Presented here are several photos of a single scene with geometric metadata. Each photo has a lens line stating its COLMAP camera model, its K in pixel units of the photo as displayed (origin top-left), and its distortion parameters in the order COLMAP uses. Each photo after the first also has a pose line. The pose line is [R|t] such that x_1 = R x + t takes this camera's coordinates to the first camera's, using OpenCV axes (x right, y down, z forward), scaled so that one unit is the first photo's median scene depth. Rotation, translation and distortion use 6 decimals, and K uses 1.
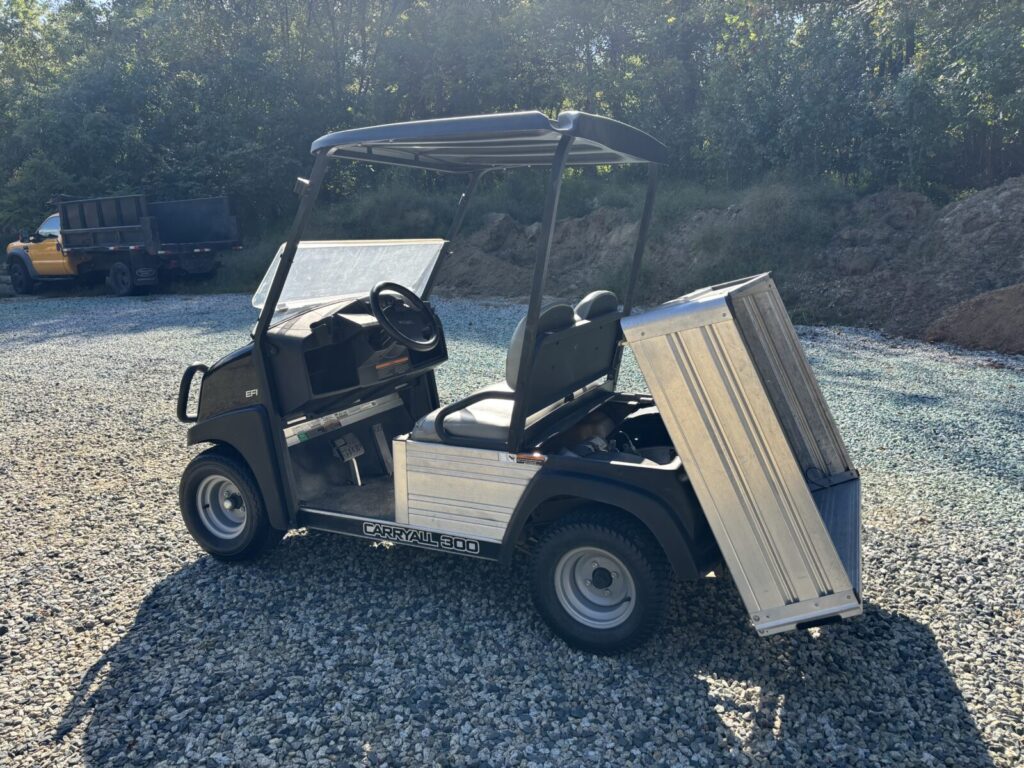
lens RADIAL K [[762.2, 0, 511.4], [0, 762.2, 378.2], [0, 0, 1]] dist [0.053226, -0.049607]
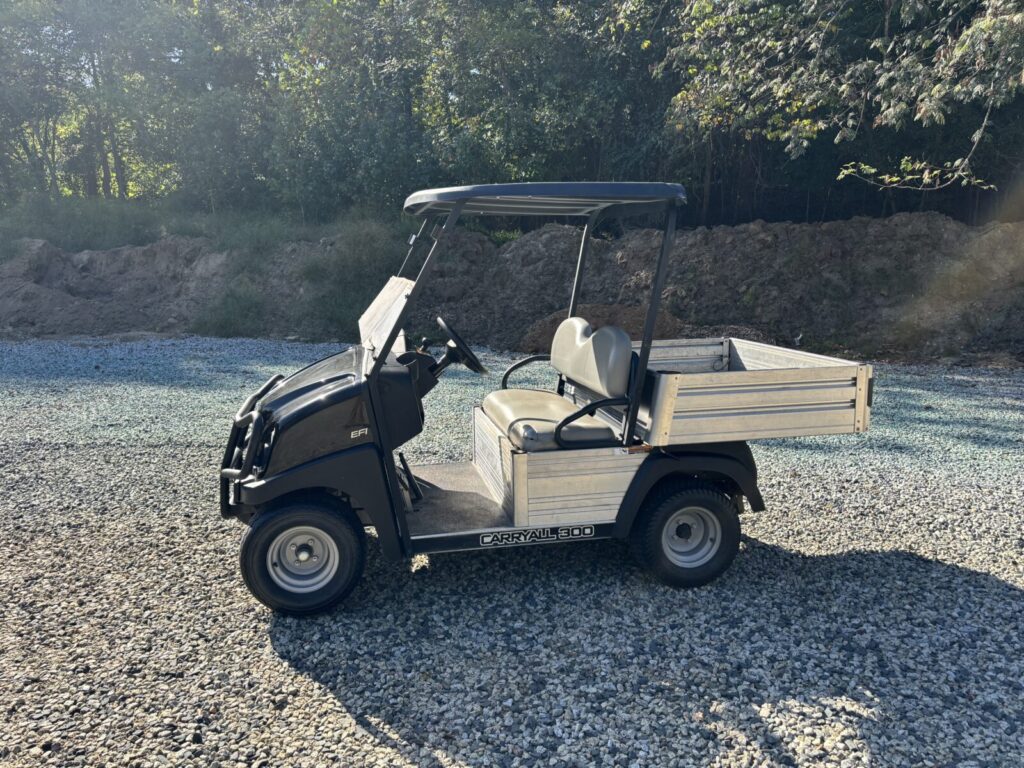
lens RADIAL K [[762.2, 0, 511.4], [0, 762.2, 378.2], [0, 0, 1]] dist [0.053226, -0.049607]
pose [[0.805748, -0.086093, 0.585968, -0.769540], [0.107575, 0.994195, -0.001853, -0.028920], [-0.582408, 0.064528, 0.810332, 0.067382]]
